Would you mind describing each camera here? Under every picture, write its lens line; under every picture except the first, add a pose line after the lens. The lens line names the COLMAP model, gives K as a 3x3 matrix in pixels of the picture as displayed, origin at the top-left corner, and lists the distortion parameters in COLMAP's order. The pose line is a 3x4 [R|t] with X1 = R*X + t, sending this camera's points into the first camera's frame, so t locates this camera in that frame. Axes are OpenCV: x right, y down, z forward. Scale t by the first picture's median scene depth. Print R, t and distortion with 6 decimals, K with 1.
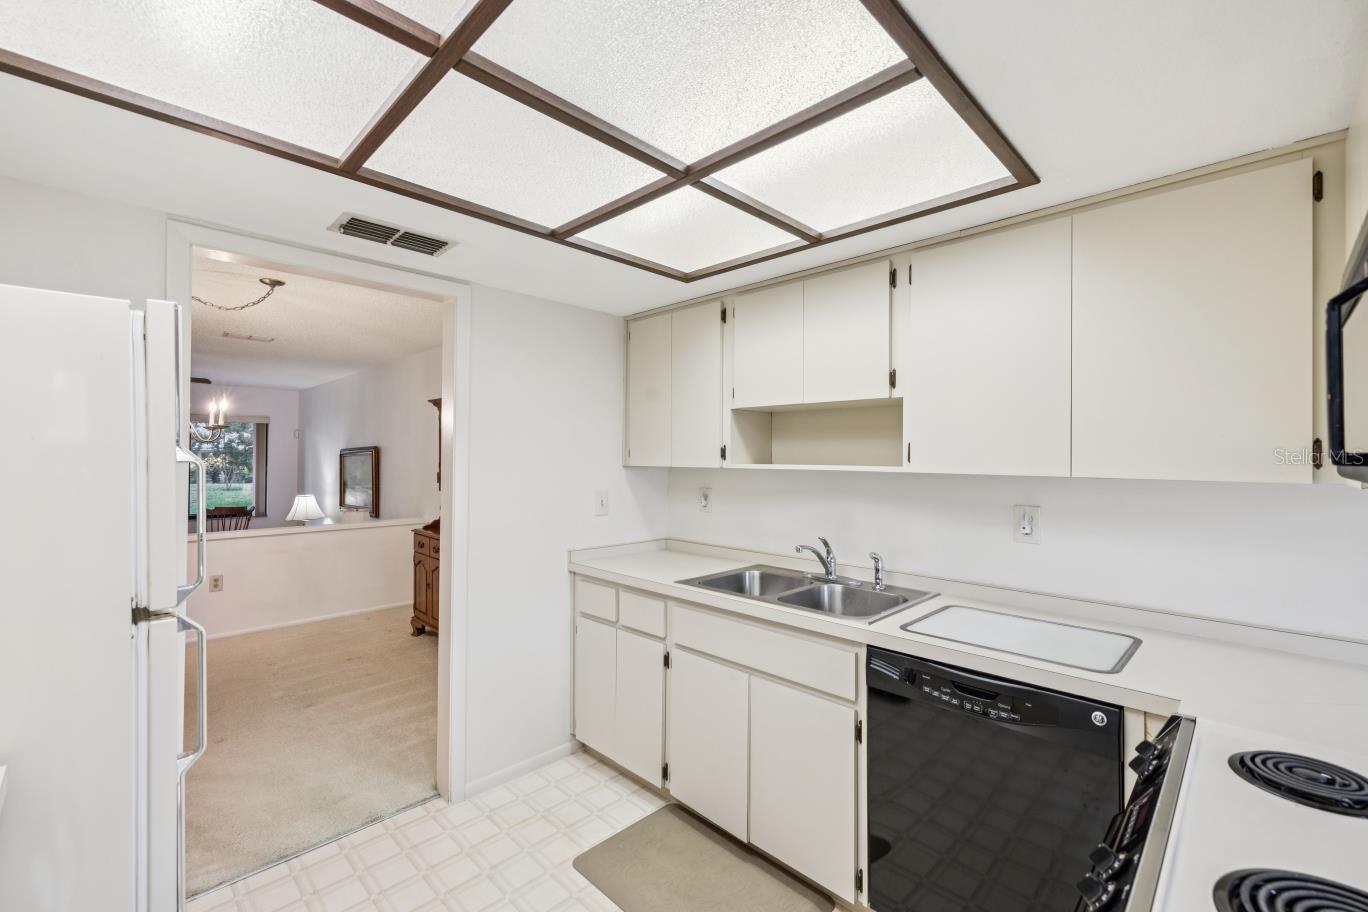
lens RADIAL K [[577.0, 0, 688.2], [0, 577.0, 452.1], [0, 0, 1]] dist [0.000634, -0.000074]
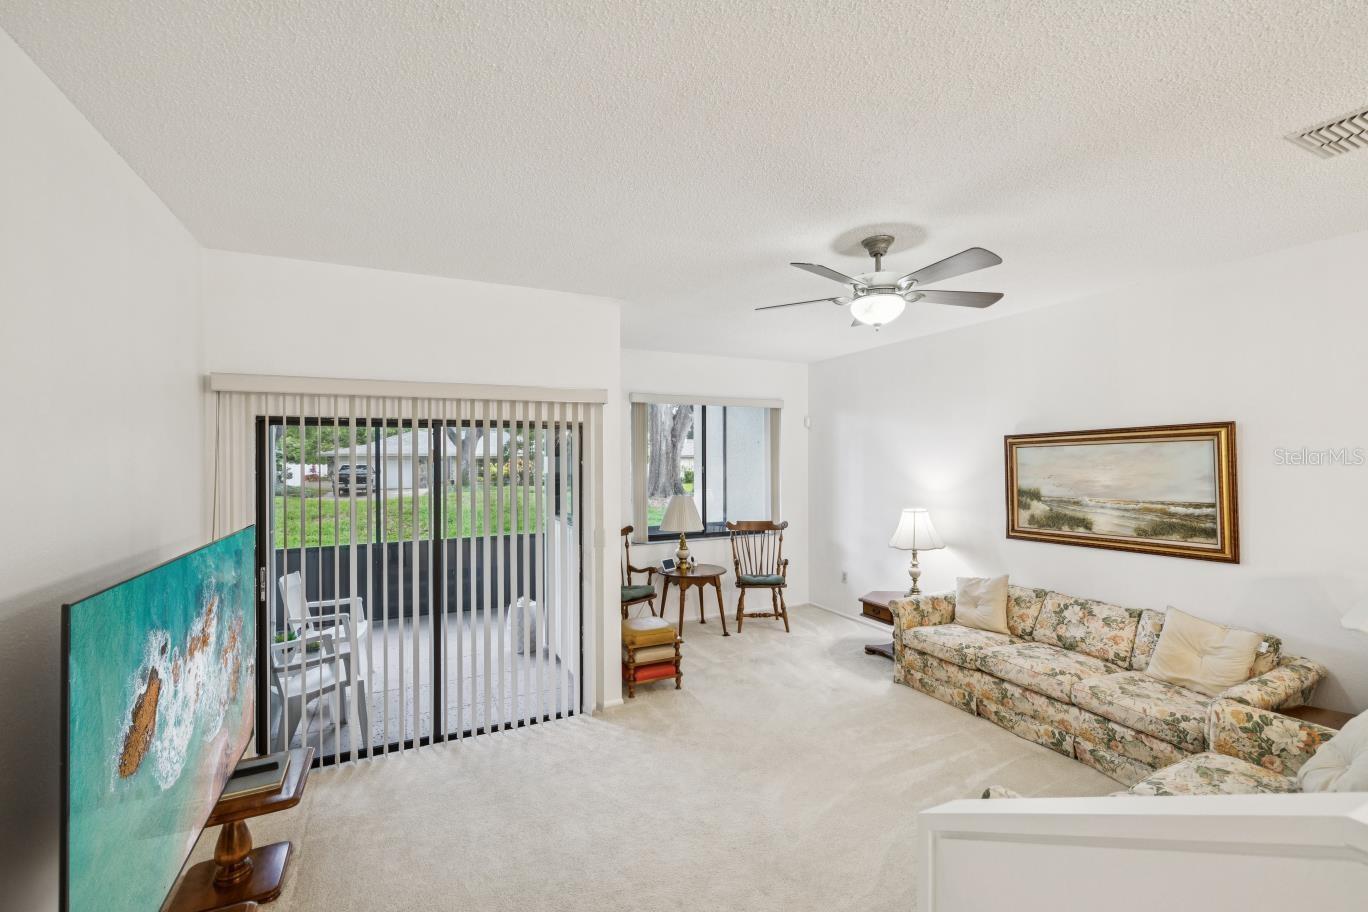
lens RADIAL K [[588.1, 0, 677.2], [0, 588.1, 459.4], [0, 0, 1]] dist [0.000292, -0.000015]
pose [[0.937903, -0.009310, -0.346772, -1.094131], [0.011384, 0.999927, 0.003943, 0.018668], [0.346710, -0.007645, 0.937941, 0.466365]]
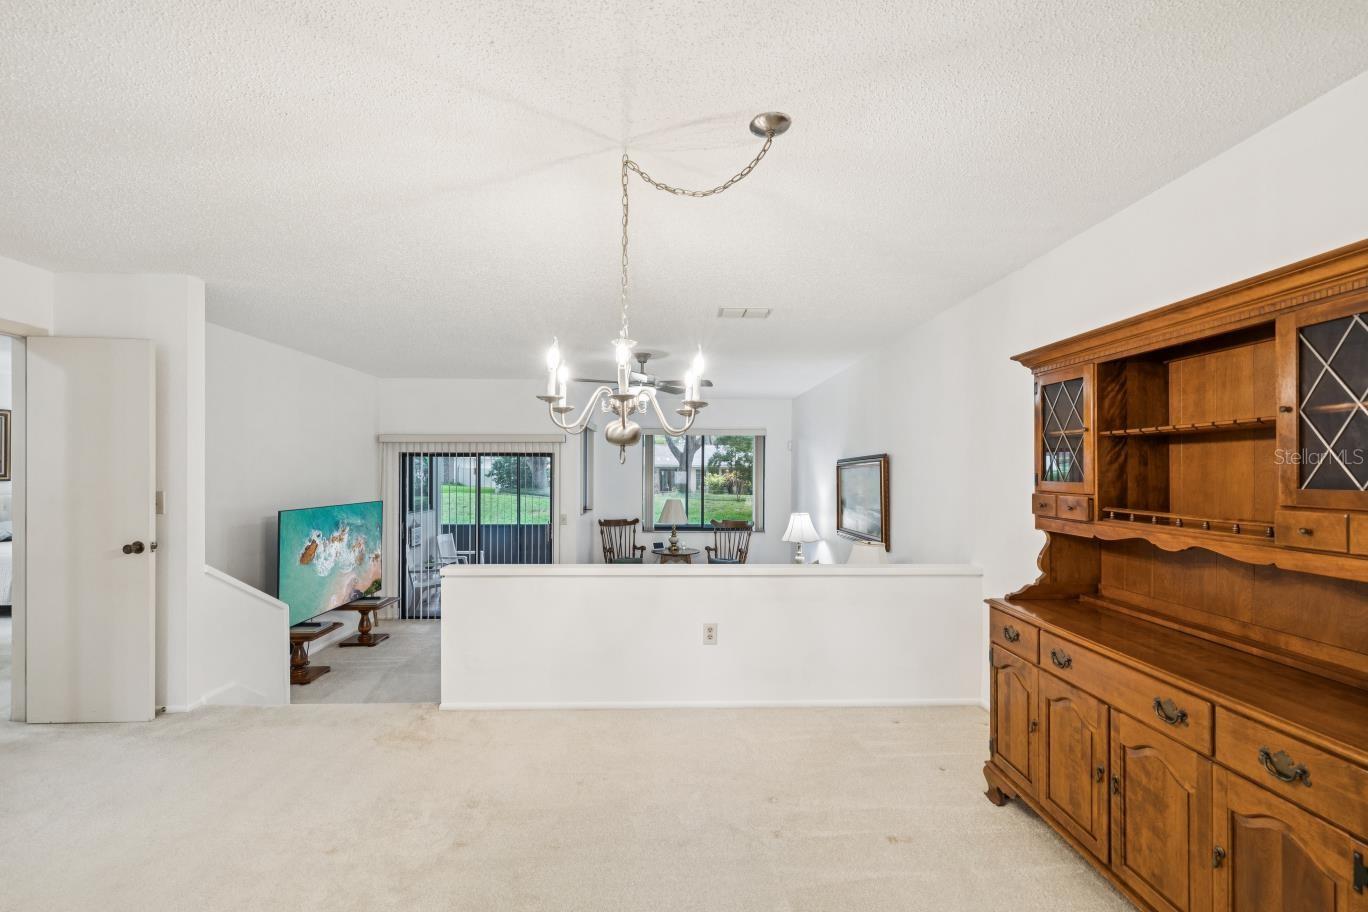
lens RADIAL K [[581.0, 0, 680.5], [0, 581.0, 460.8], [0, 0, 1]] dist [0.002330, -0.000030]
pose [[0.715116, -0.013310, -0.698879, -0.281067], [0.003865, 0.999879, -0.015088, 0.011495], [0.698996, 0.008089, 0.715080, 0.385630]]
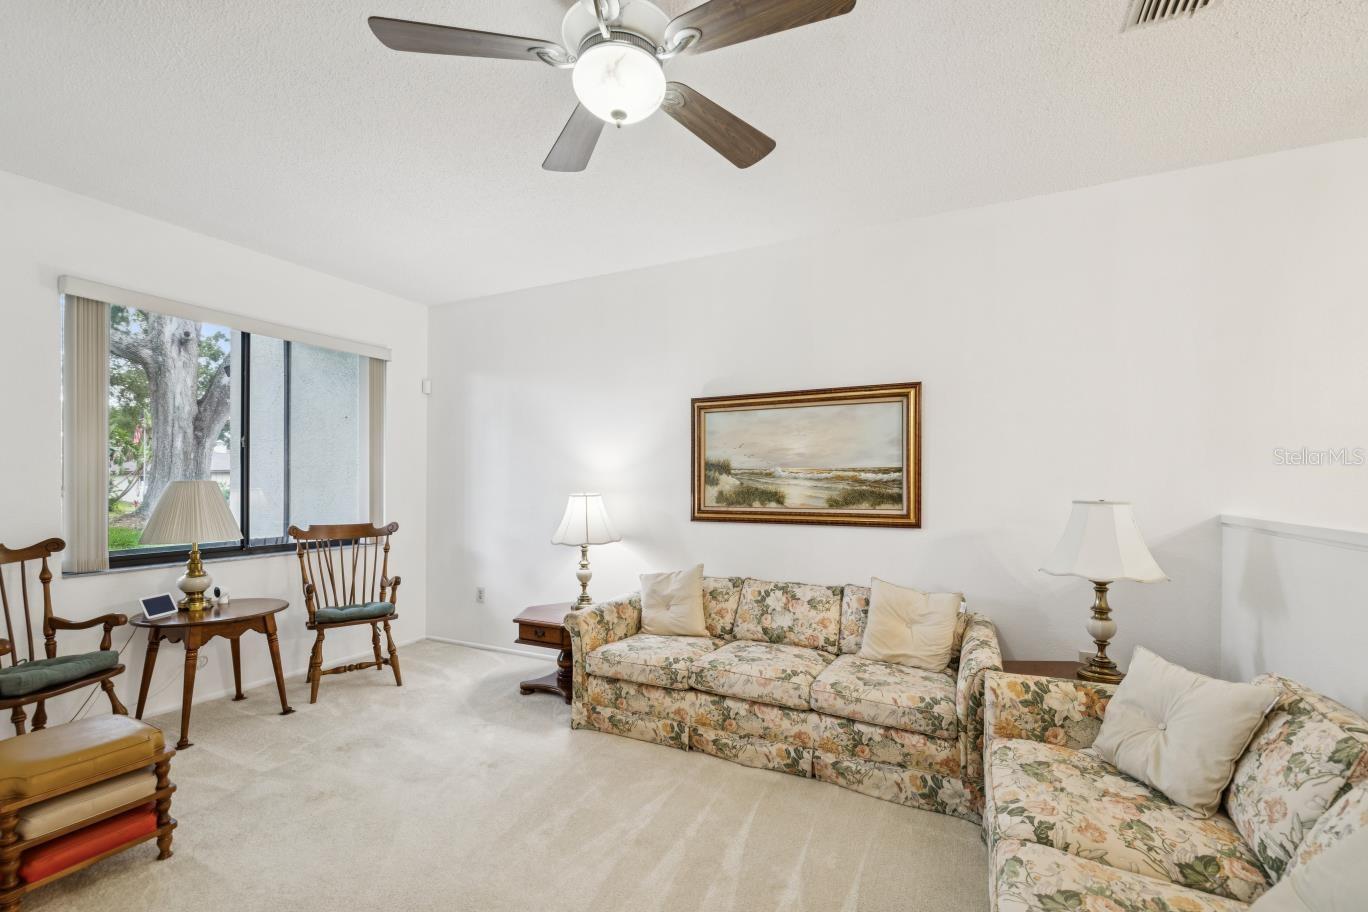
lens RADIAL K [[611.2, 0, 680.5], [0, 611.2, 469.7], [0, 0, 1]] dist [0.002342, 0.000449]
pose [[0.947120, 0.006484, 0.320814, -1.205019], [-0.005411, 0.999976, -0.004235, 0.089194], [-0.320834, 0.002275, 0.947133, 0.762895]]
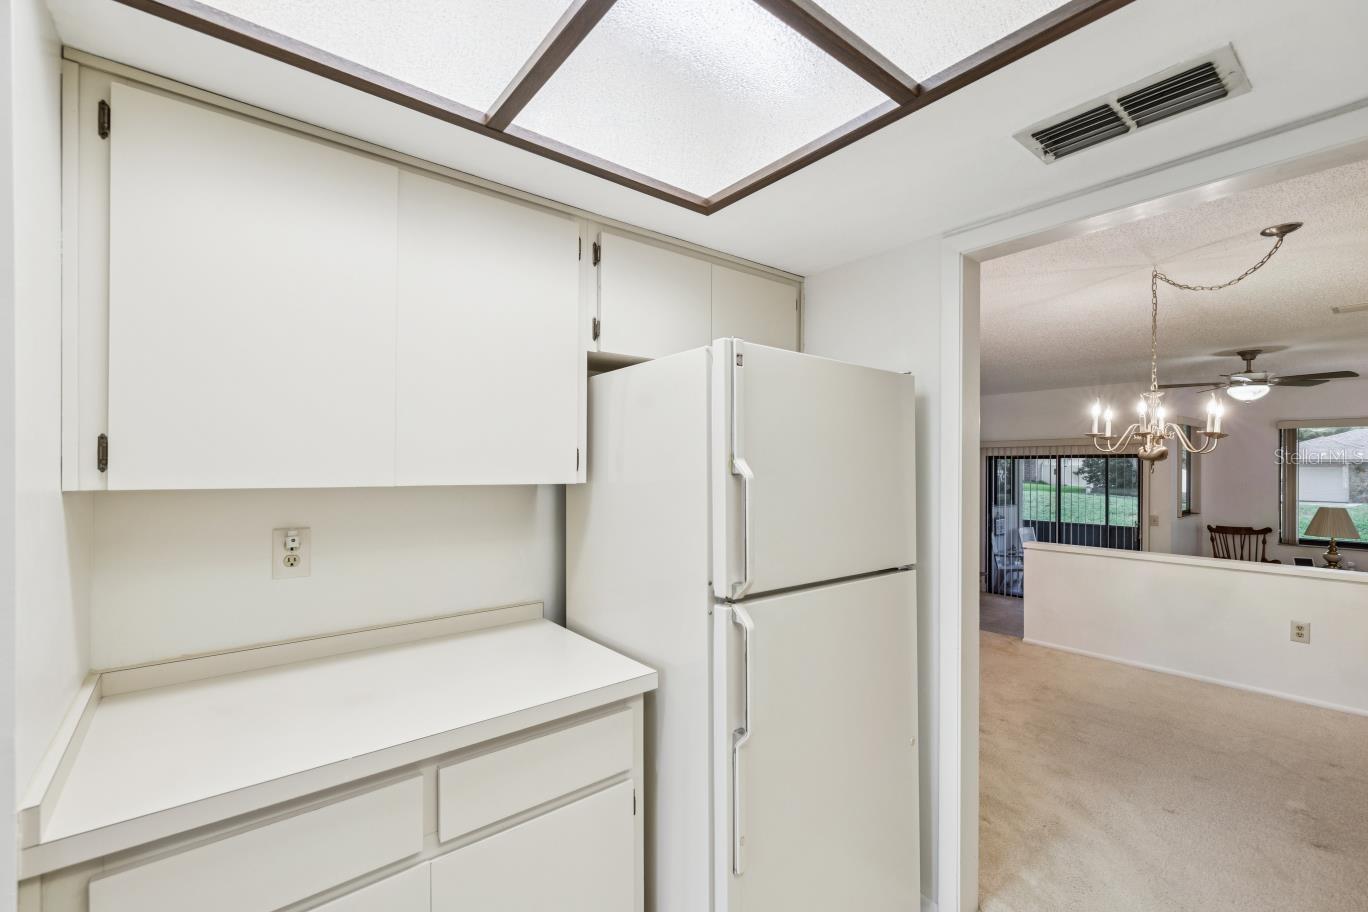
lens RADIAL K [[586.4, 0, 685.0], [0, 586.4, 473.8], [0, 0, 1]] dist [0.001430, 0.000302]
pose [[-0.114201, 0.009671, -0.993411, 0.065081], [0.003864, 0.999949, 0.009290, 0.000768], [0.993450, -0.002778, -0.114233, 0.233020]]
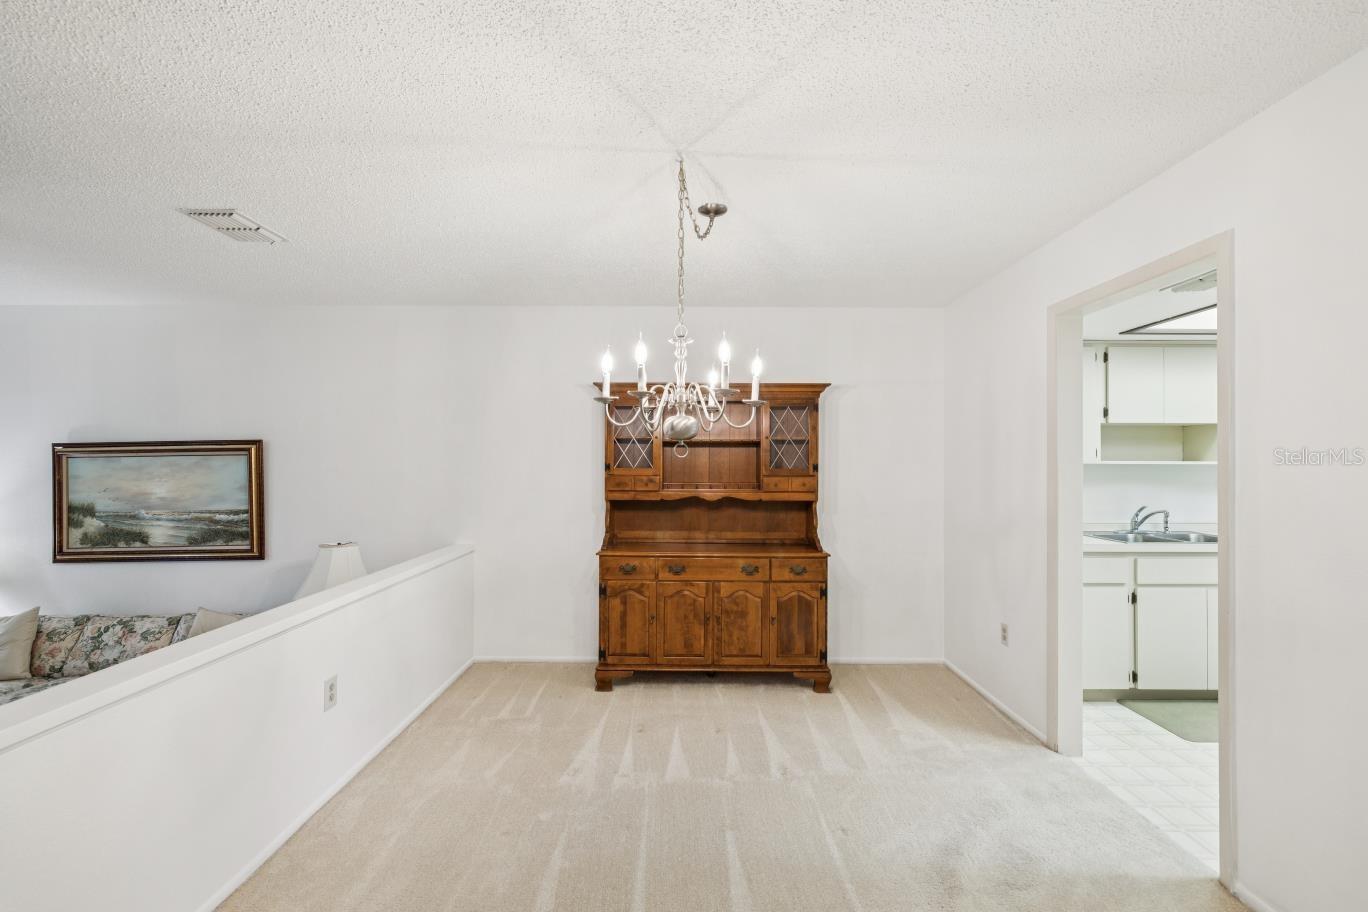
lens RADIAL K [[588.8, 0, 684.4], [0, 588.8, 451.3], [0, 0, 1]] dist [0.002185, 0.000289]
pose [[0.717707, 0.008416, 0.696294, -0.869453], [-0.001331, 0.999942, -0.010714, 0.008445], [-0.696344, 0.006763, 0.717677, 0.342065]]
